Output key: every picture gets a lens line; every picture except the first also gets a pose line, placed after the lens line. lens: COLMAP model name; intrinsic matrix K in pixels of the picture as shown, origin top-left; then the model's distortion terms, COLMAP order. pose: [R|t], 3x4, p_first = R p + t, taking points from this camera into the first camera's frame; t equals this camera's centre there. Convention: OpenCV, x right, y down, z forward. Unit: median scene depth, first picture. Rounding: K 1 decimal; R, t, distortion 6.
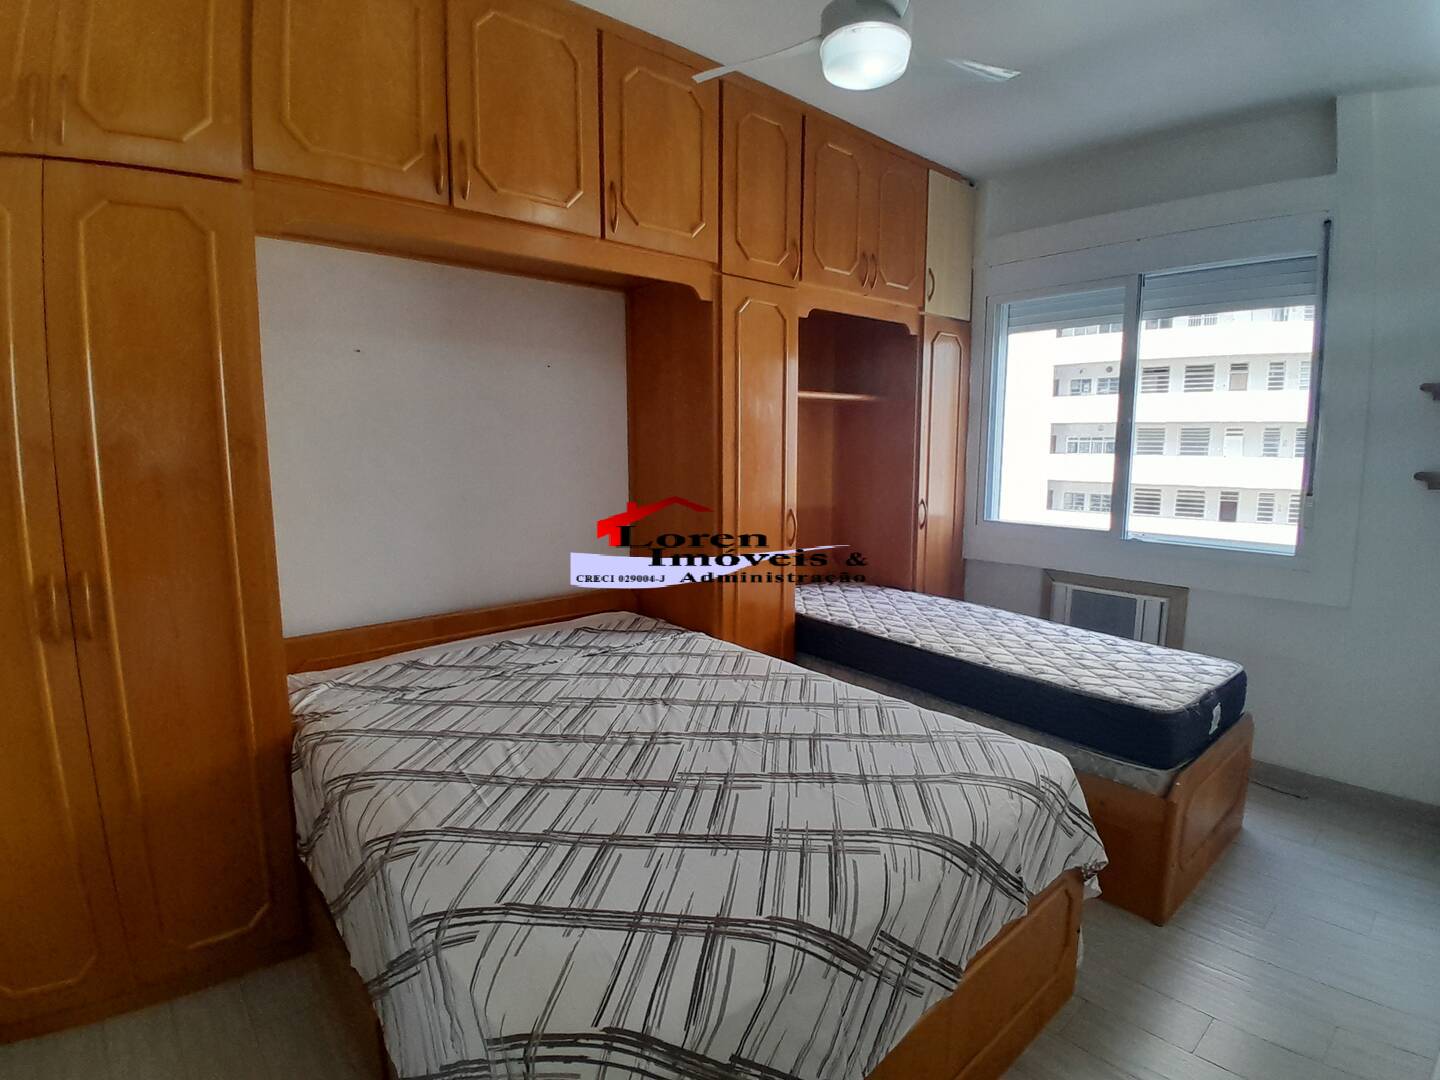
lens RADIAL K [[701.7, 0, 721.5], [0, 701.7, 566.0], [0, 0, 1]] dist [0.000354, -0.036716]
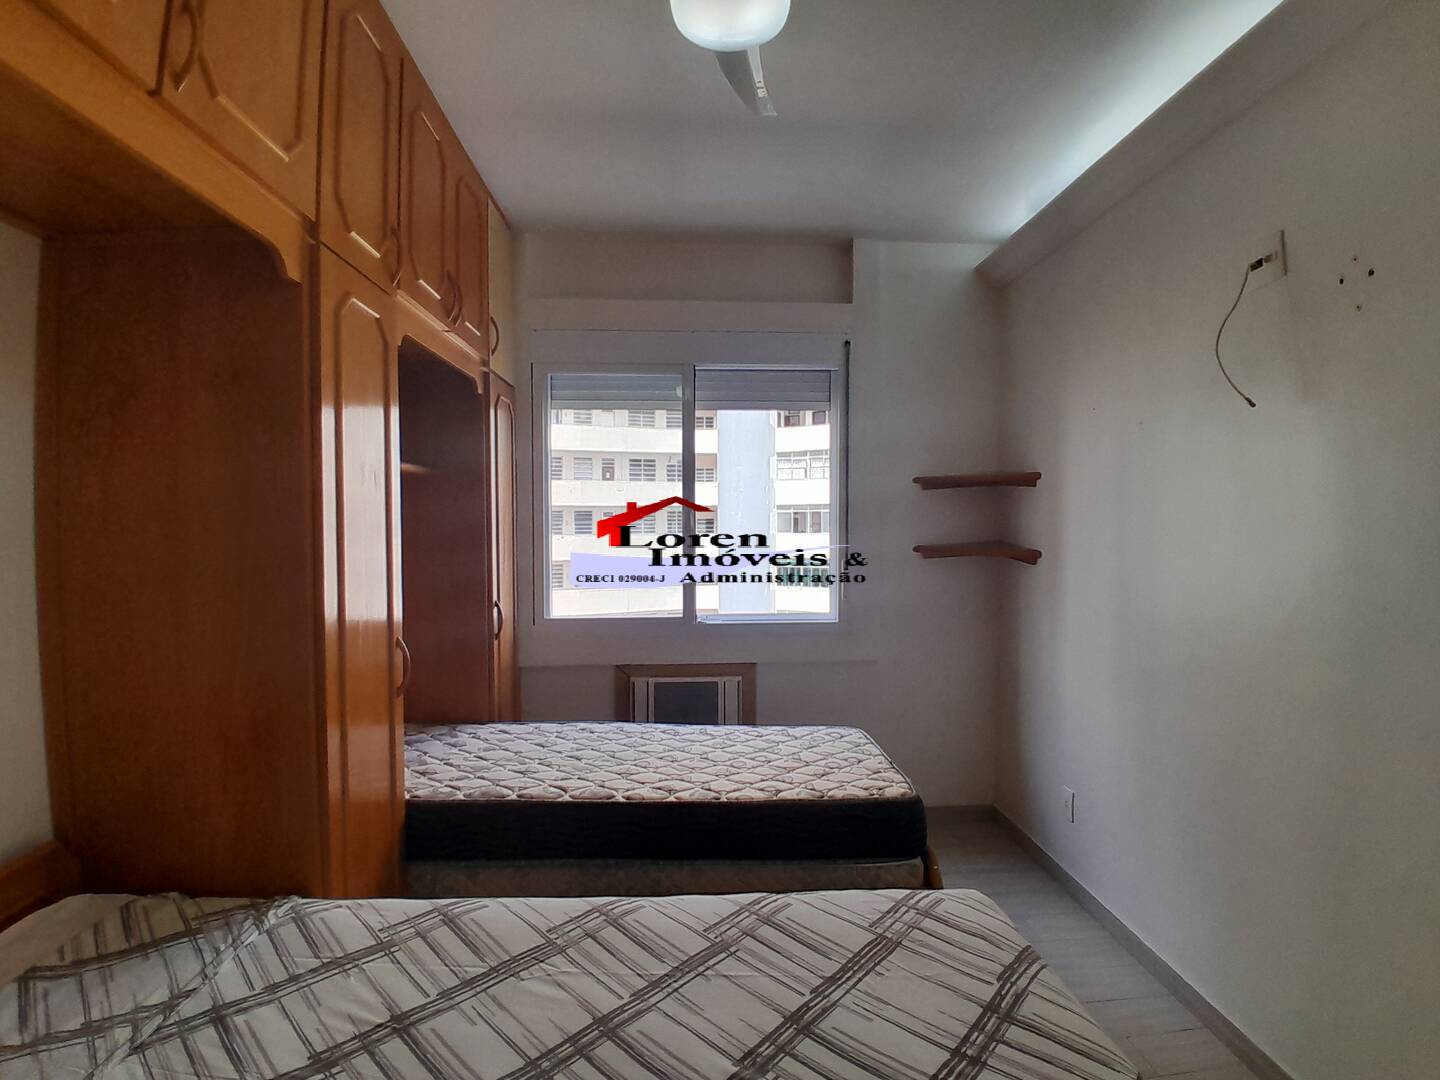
lens RADIAL K [[720.8, 0, 720.0], [0, 720.8, 540.0], [0, 0, 1]] dist [-0.000421, -0.041642]
pose [[0.617482, -0.019464, 0.786345, -0.251131], [0.140205, 0.986408, -0.085681, -0.078010], [-0.773989, 0.163156, 0.611818, 0.416672]]
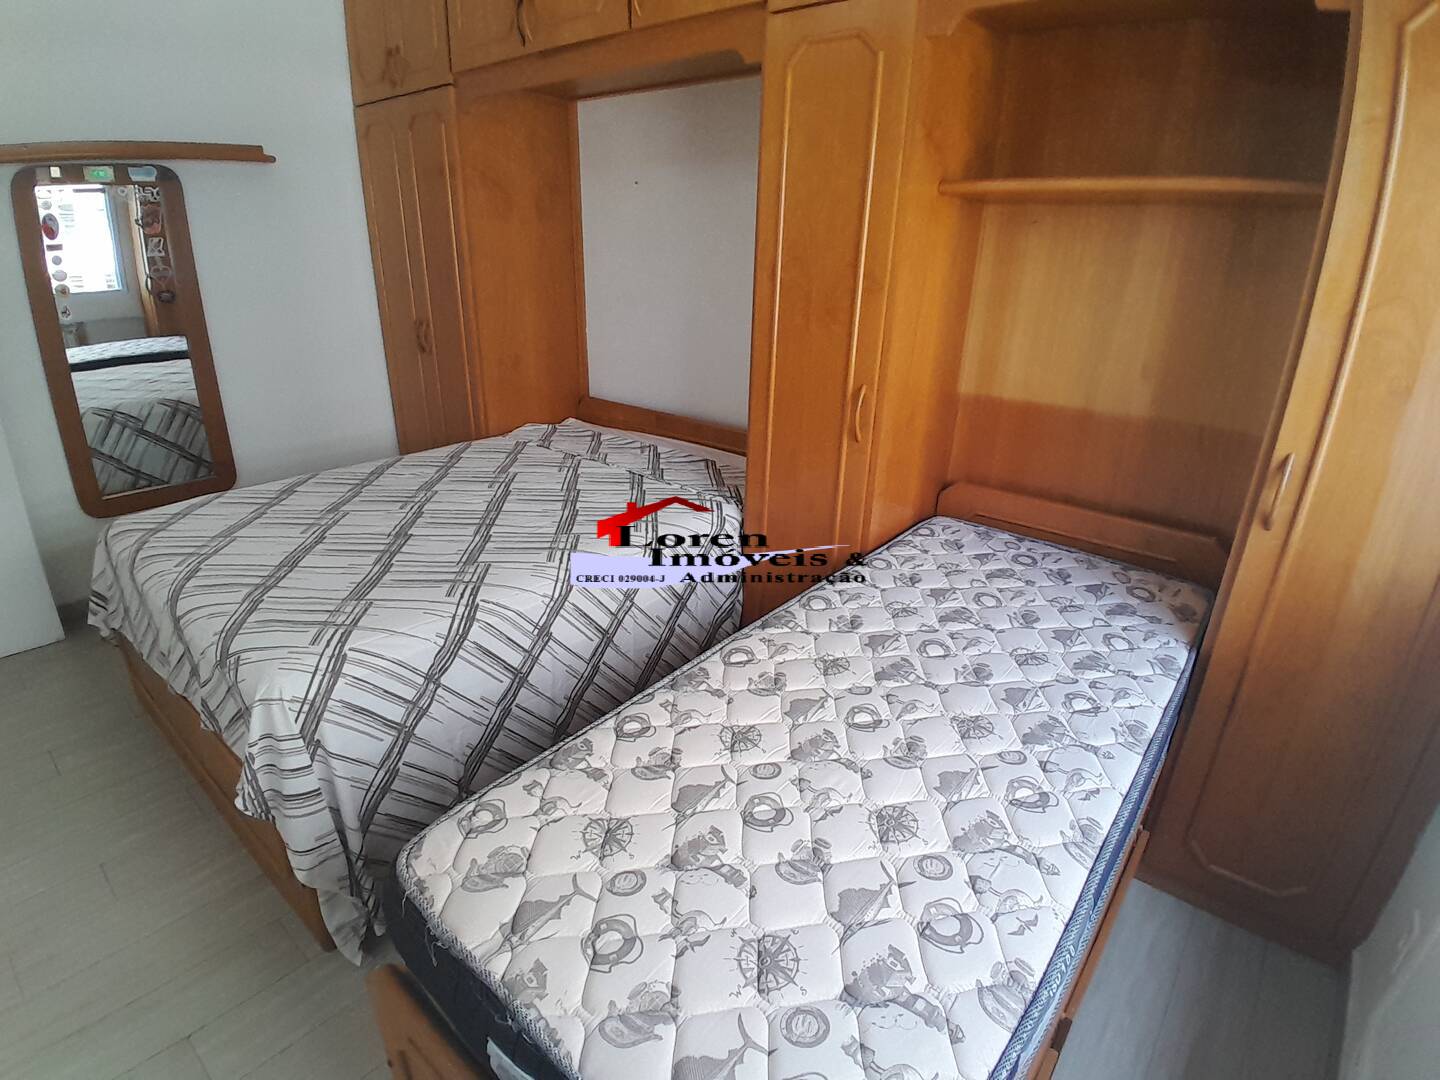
lens RADIAL K [[720.8, 0, 720.0], [0, 720.8, 540.0], [0, 0, 1]] dist [-0.000421, -0.041642]
pose [[0.143792, 0.372956, -0.916639, 0.784936], [-0.199822, 0.918128, 0.342216, -0.162419], [0.969224, 0.133957, 0.206544, 0.829522]]
